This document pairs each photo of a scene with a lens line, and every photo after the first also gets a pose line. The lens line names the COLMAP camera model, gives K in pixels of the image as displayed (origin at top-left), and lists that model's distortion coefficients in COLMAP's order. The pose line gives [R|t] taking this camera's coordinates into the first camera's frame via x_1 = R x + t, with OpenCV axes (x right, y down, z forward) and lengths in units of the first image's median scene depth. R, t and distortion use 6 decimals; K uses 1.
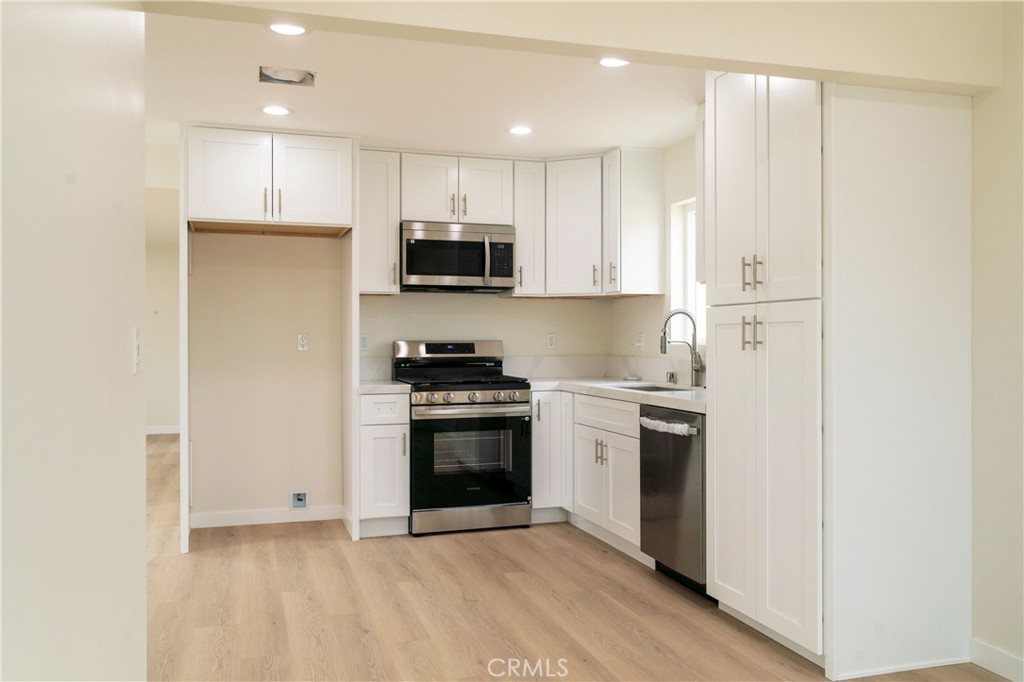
lens RADIAL K [[814.0, 0, 507.8], [0, 814.0, 341.7], [0, 0, 1]] dist [0.003031, -0.002454]
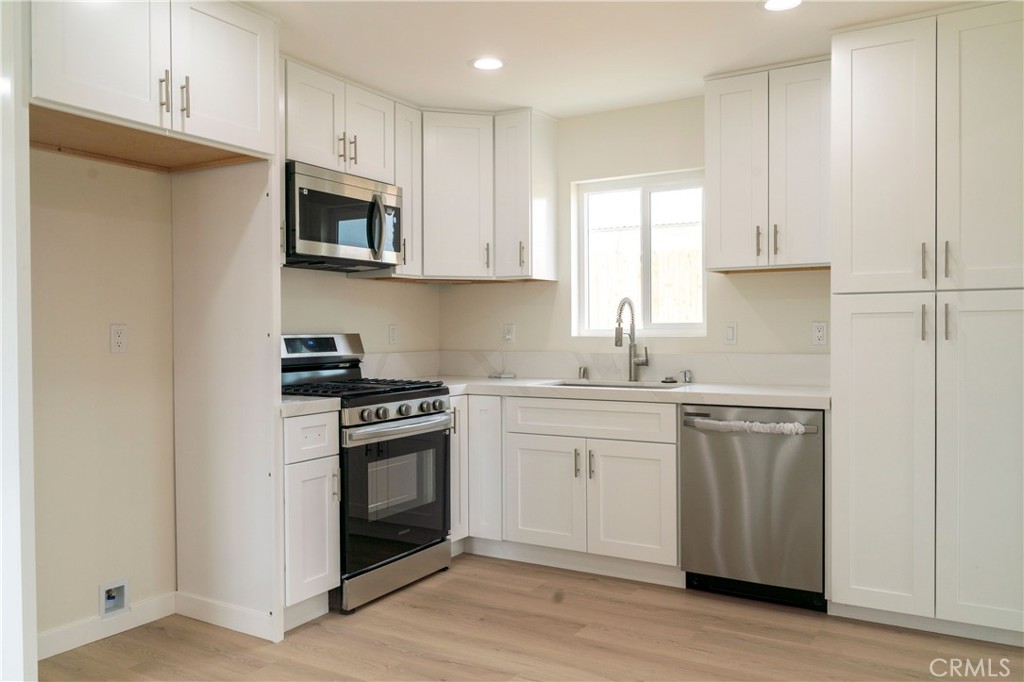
lens RADIAL K [[792.6, 0, 510.6], [0, 792.6, 339.0], [0, 0, 1]] dist [-0.001879, -0.004842]
pose [[0.764050, -0.011328, 0.645058, -0.431153], [0.008040, 0.999935, 0.008037, -0.001458], [-0.645107, -0.000955, 0.764092, 0.378991]]
